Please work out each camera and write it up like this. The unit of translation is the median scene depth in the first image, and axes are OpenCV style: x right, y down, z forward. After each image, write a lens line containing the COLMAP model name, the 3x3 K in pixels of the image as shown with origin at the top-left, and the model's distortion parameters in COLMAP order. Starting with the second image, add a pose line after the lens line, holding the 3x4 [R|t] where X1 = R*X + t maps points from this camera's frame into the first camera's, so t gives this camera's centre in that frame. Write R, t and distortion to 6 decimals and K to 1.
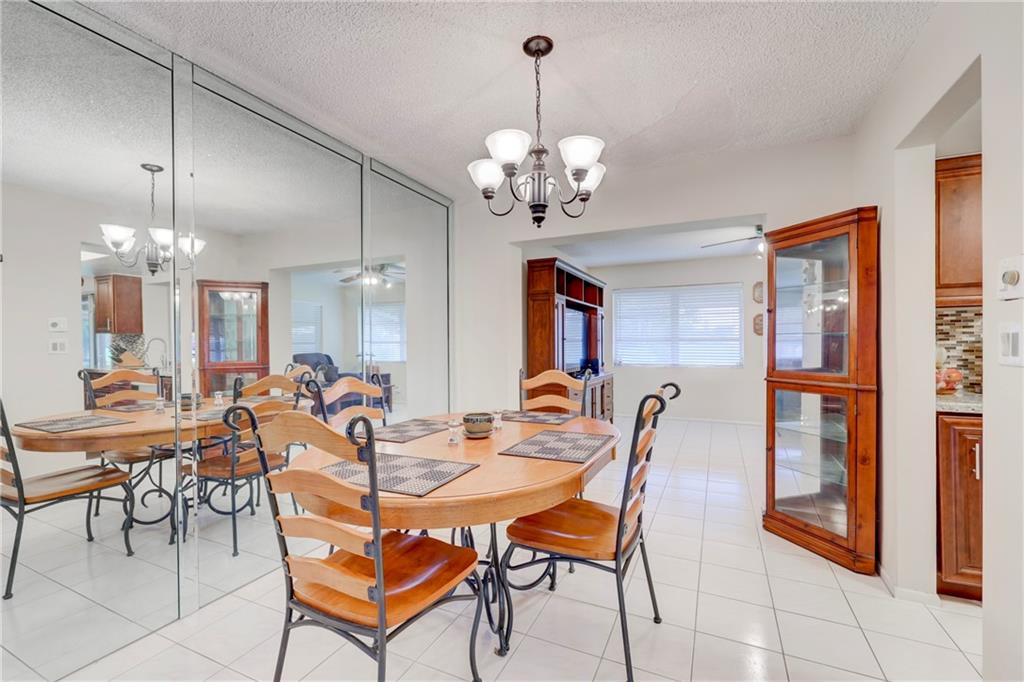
lens RADIAL K [[435.6, 0, 511.1], [0, 435.6, 343.8], [0, 0, 1]] dist [0.000628, -0.000208]
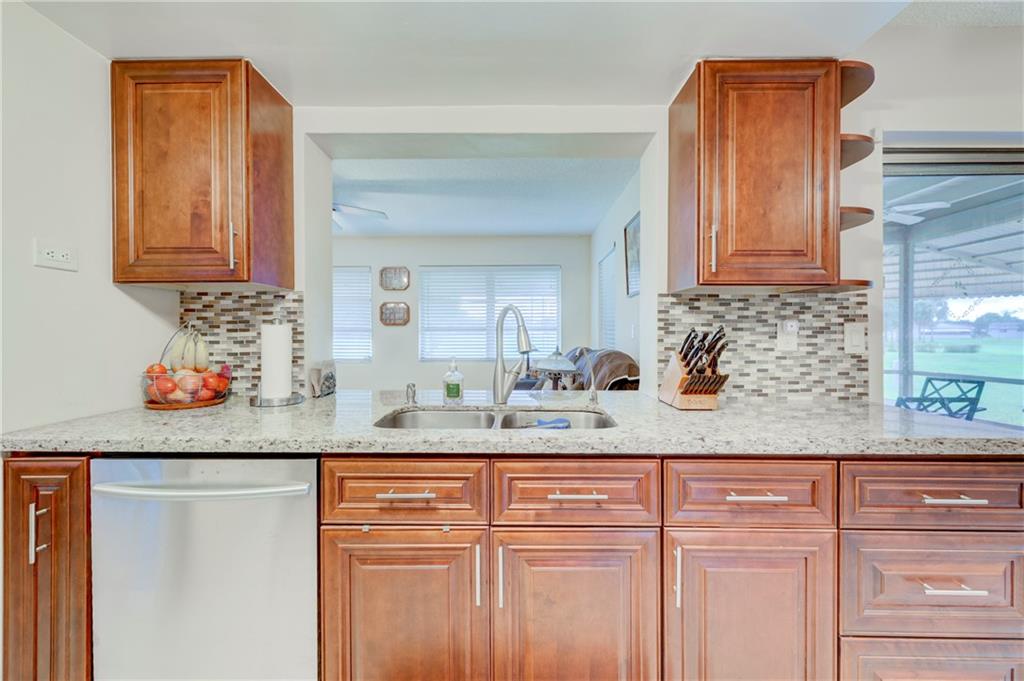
lens RADIAL K [[439.0, 0, 507.8], [0, 439.0, 333.6], [0, 0, 1]] dist [-0.000285, -0.000112]
pose [[0.910627, 0.004621, 0.413205, 1.097305], [-0.004199, 0.999989, -0.001931, -0.004460], [-0.413209, 0.000023, 0.910636, 0.144756]]
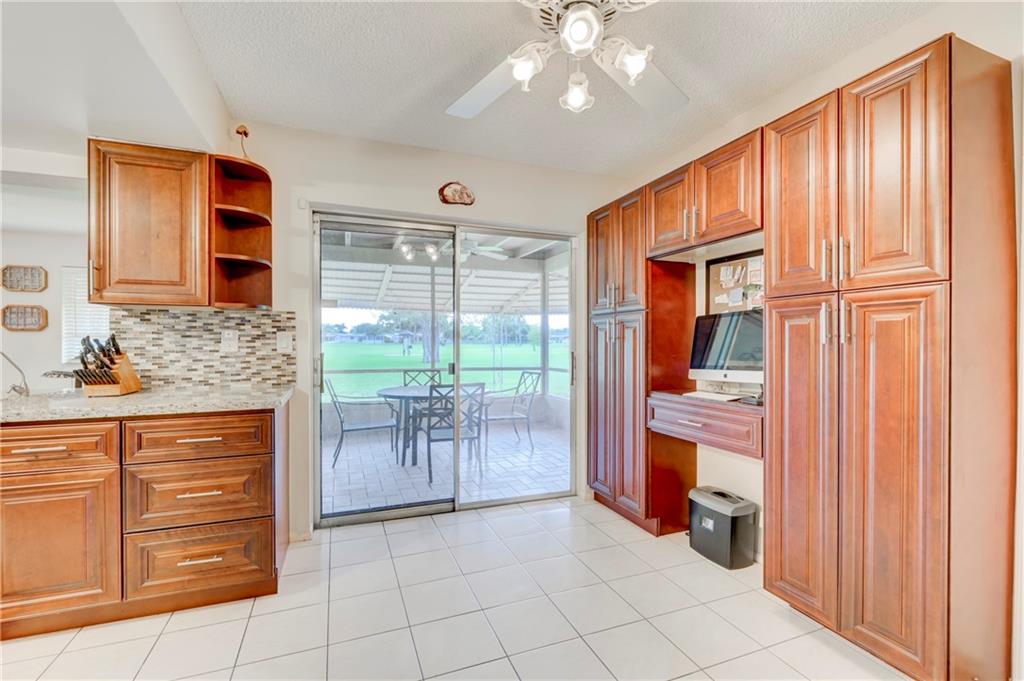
lens RADIAL K [[444.8, 0, 512.0], [0, 444.8, 340.5], [0, 0, 1]] dist [0.009885, -0.000222]
pose [[0.685405, 0.001849, 0.728160, 1.529866], [-0.000564, 0.999998, -0.002009, -0.003528], [-0.728162, 0.000967, 0.685404, -0.579035]]
